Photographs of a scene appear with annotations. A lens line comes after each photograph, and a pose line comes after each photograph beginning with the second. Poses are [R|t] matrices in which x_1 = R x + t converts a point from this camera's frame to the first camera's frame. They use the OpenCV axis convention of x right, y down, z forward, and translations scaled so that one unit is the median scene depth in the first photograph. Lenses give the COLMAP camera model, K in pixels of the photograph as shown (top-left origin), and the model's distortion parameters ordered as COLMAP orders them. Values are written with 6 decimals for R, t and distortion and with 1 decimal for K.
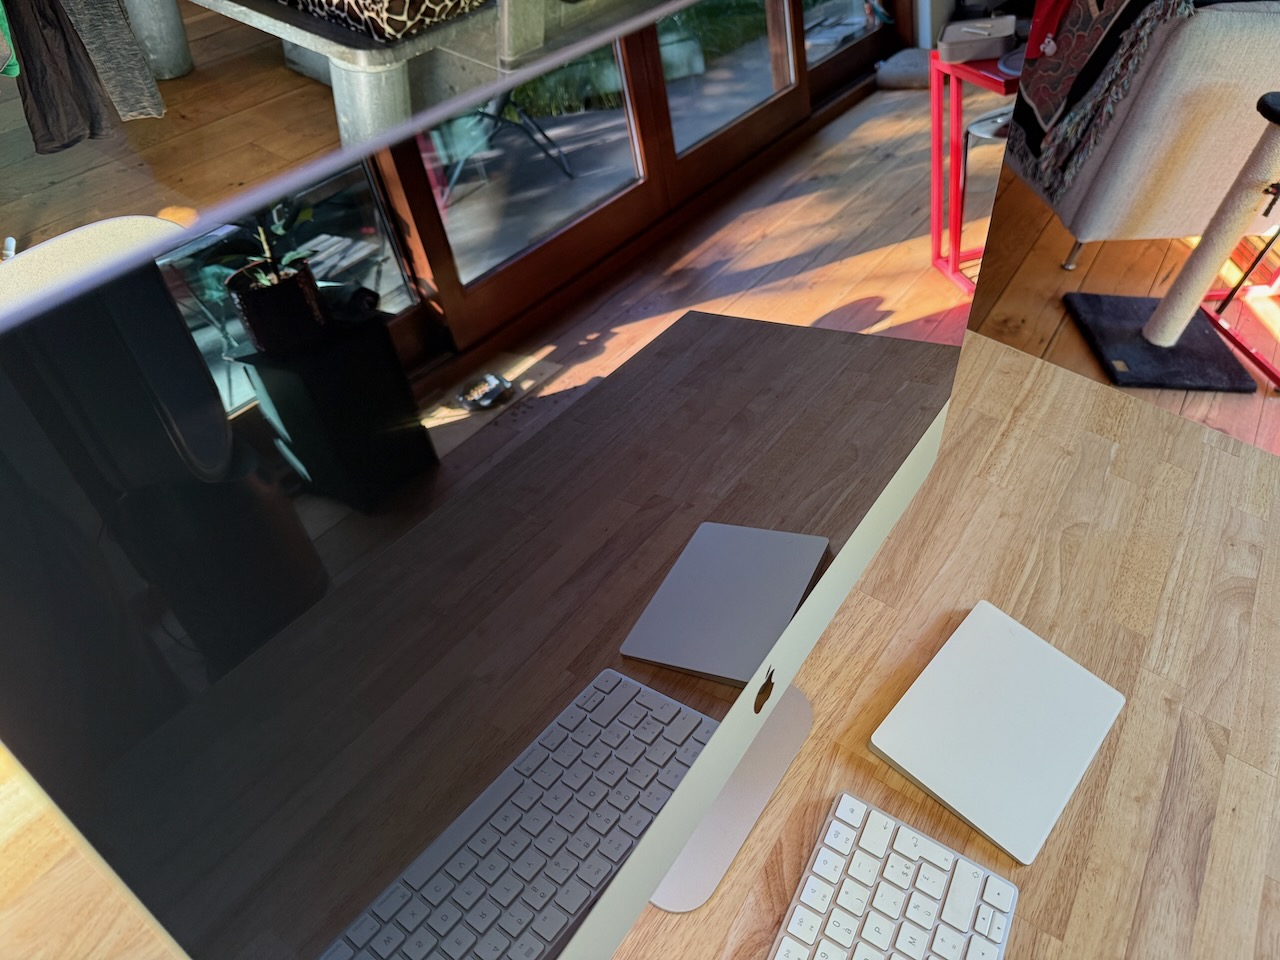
lens RADIAL K [[907.9, 0, 640.5], [0, 907.9, 483.7], [0, 0, 1]] dist [-0.007460, -0.006112]
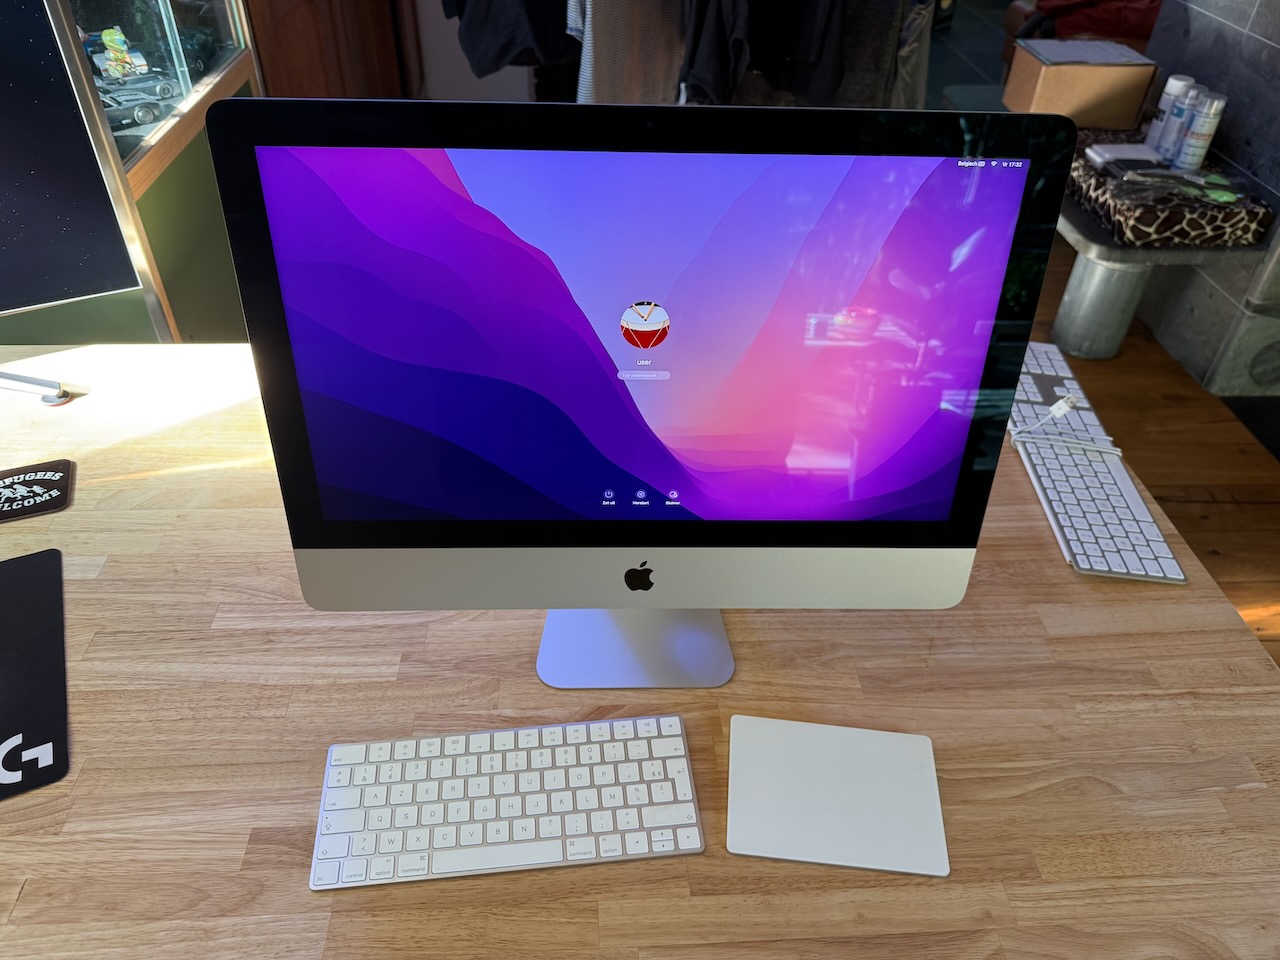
lens RADIAL K [[907.9, 0, 641.0], [0, 907.9, 477.6], [0, 0, 1]] dist [-0.007460, -0.006112]
pose [[0.581502, 0.457221, -0.672908, 0.238627], [-0.570579, 0.818801, 0.063278, 0.000528], [0.579910, 0.347151, 0.737015, -0.034281]]
